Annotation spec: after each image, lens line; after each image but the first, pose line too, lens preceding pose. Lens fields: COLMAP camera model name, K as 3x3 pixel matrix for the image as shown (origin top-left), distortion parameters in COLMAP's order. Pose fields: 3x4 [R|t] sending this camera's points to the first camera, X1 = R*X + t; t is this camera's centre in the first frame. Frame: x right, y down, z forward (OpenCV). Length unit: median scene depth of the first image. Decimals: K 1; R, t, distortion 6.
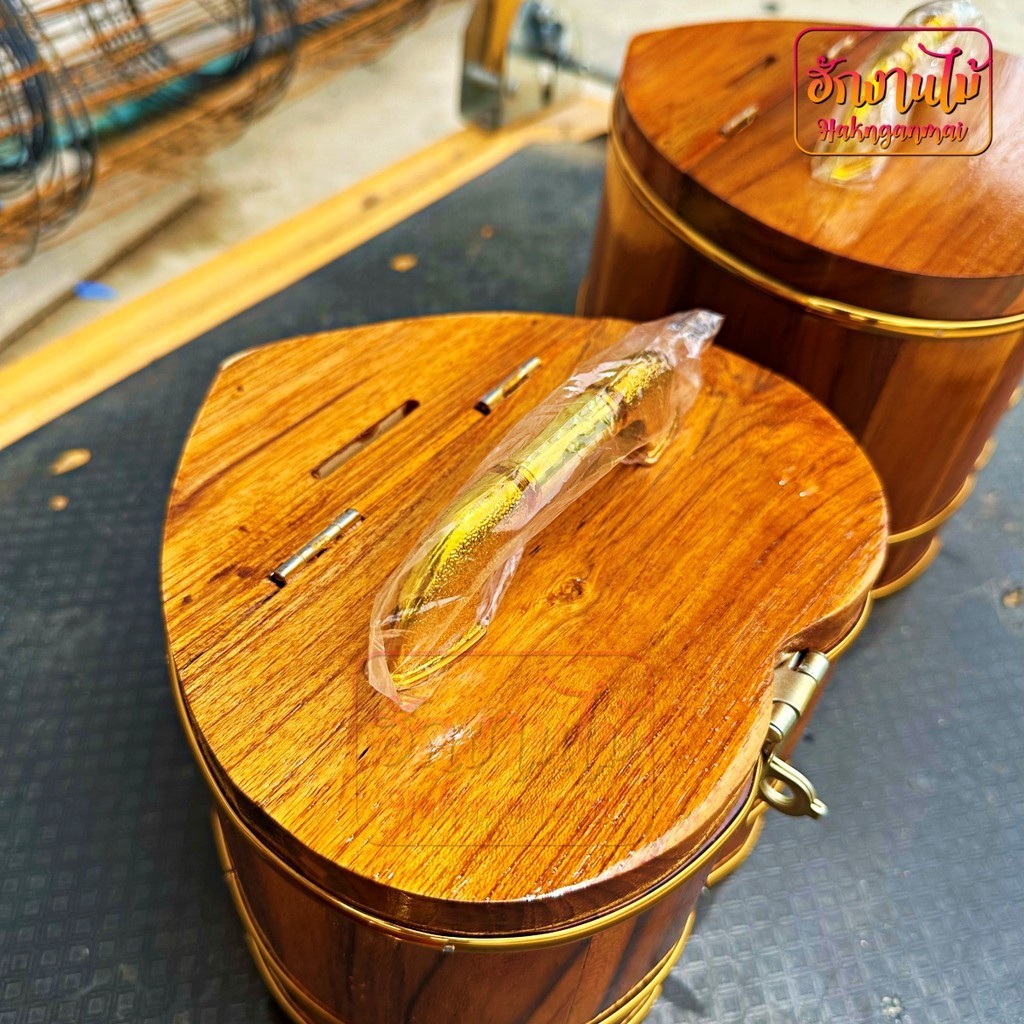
lens RADIAL K [[987.9, 0, 508.4], [0, 987.9, 514.6], [0, 0, 1]] dist [0.136160, -0.353898]
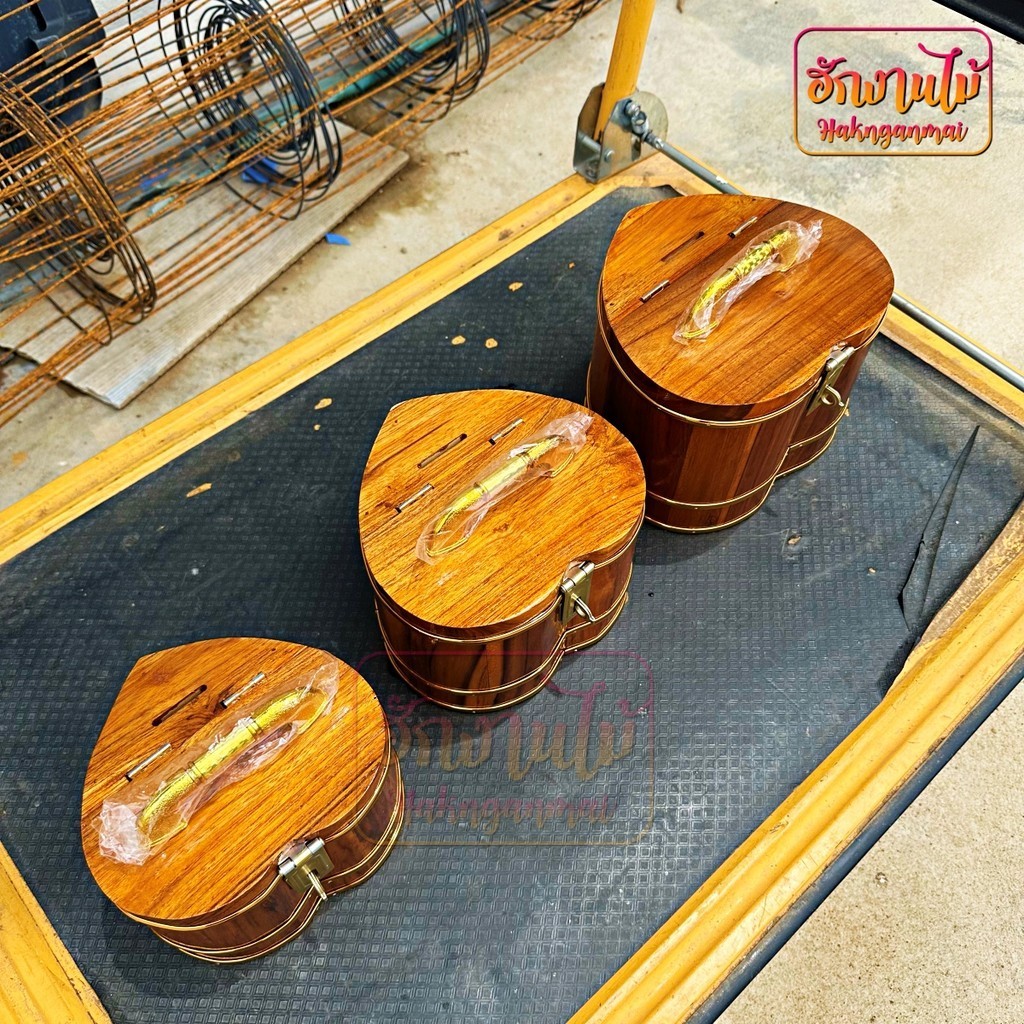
lens RADIAL K [[977.6, 0, 514.8], [0, 977.6, 509.0], [0, 0, 1]] dist [0.109829, -0.176270]
pose [[0.975351, 0.137182, -0.172836, 0.497626], [-0.103732, 0.976371, 0.189574, -0.437248], [0.194759, -0.166973, 0.966535, -1.410043]]
